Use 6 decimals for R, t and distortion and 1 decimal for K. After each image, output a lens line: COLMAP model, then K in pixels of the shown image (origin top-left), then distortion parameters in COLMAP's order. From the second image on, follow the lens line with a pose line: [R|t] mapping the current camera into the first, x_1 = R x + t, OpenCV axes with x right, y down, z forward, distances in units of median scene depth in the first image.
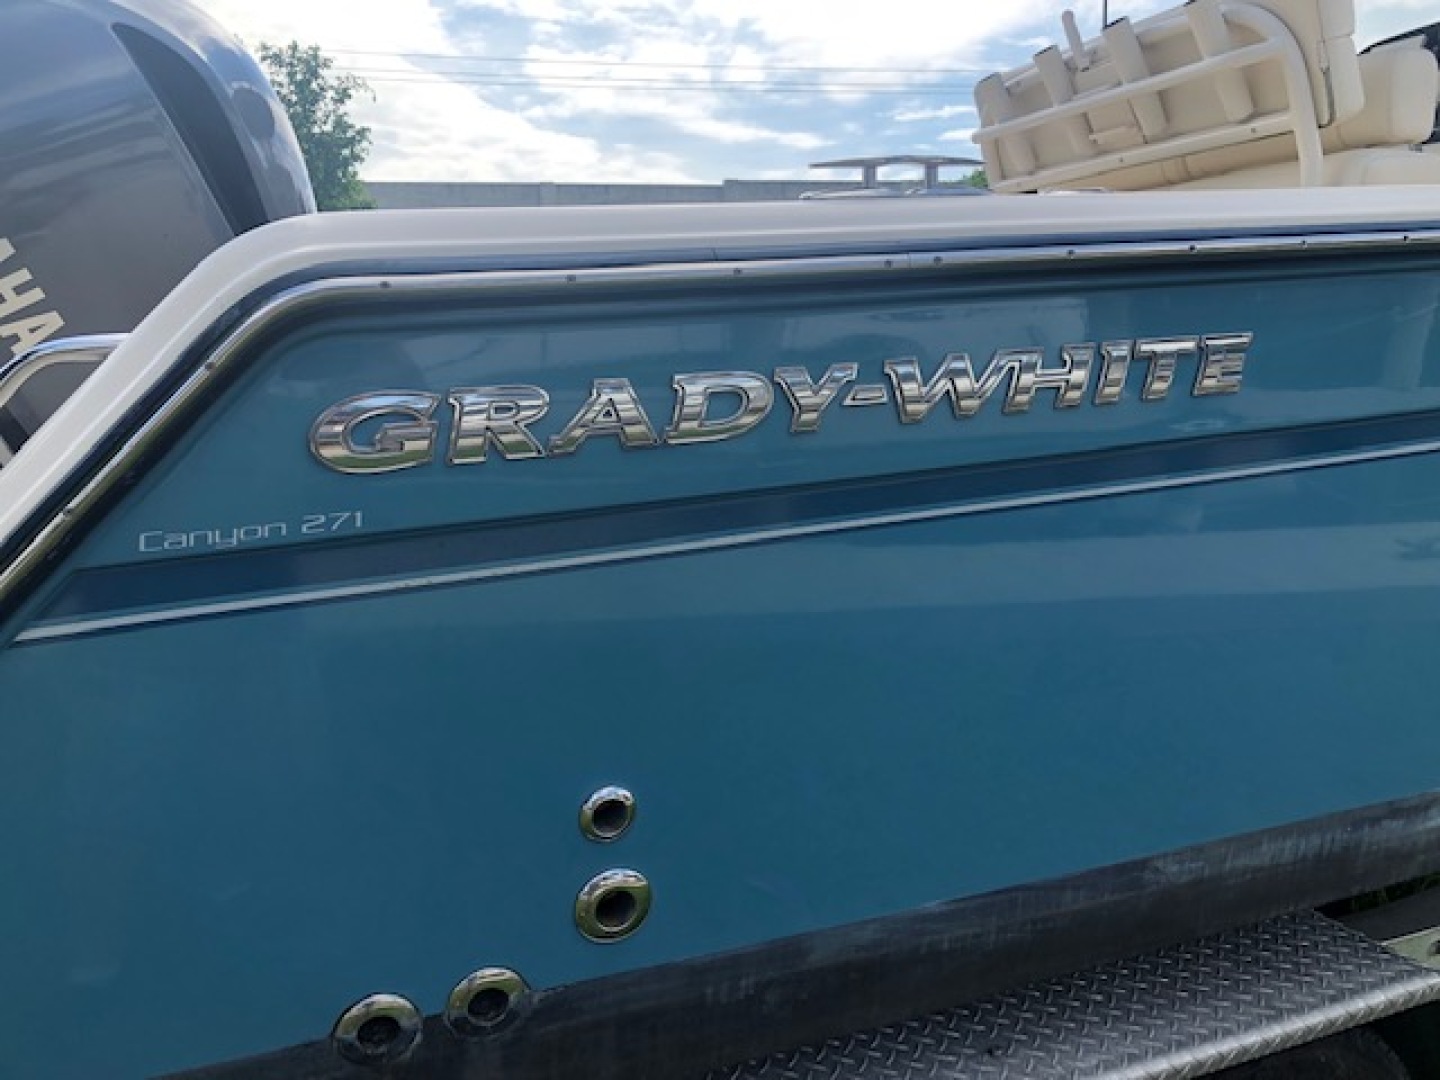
lens RADIAL K [[1197.2, 0, 713.3], [0, 1197.2, 538.5], [0, 0, 1]] dist [0.018305, -0.003566]
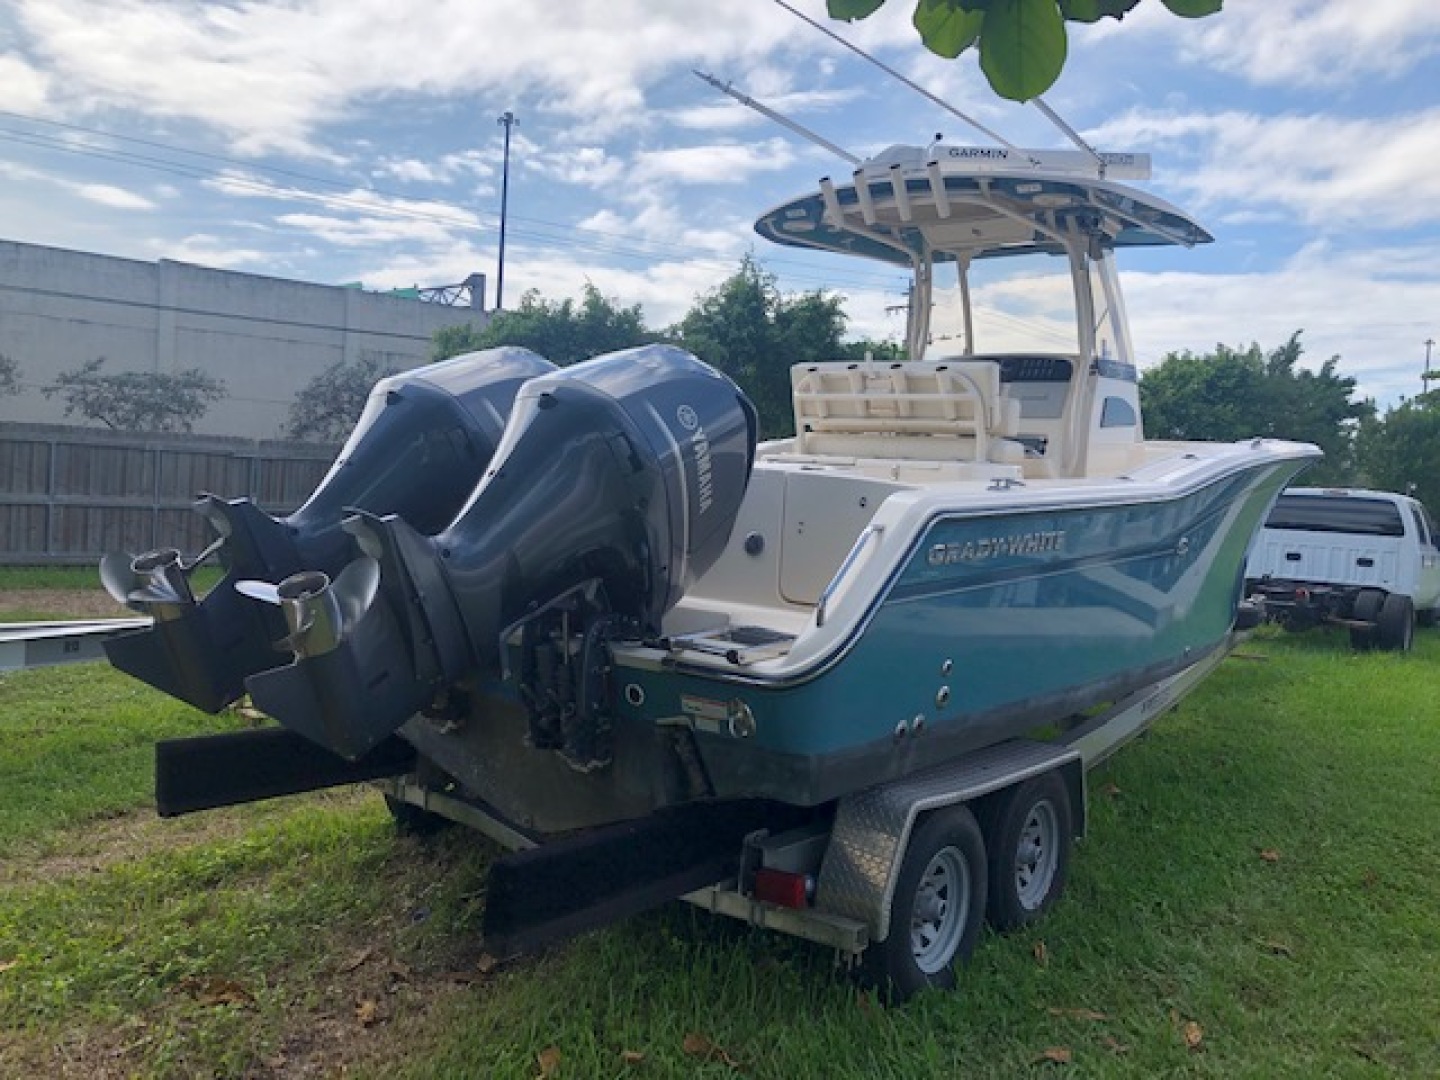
lens RADIAL K [[1197.2, 0, 713.3], [0, 1197.2, 538.5], [0, 0, 1]] dist [0.018305, -0.003566]
pose [[0.866335, 0.054104, 0.496524, -1.754869], [-0.011994, 0.996082, -0.087612, 0.129414], [-0.499319, 0.069946, 0.863590, -1.187959]]
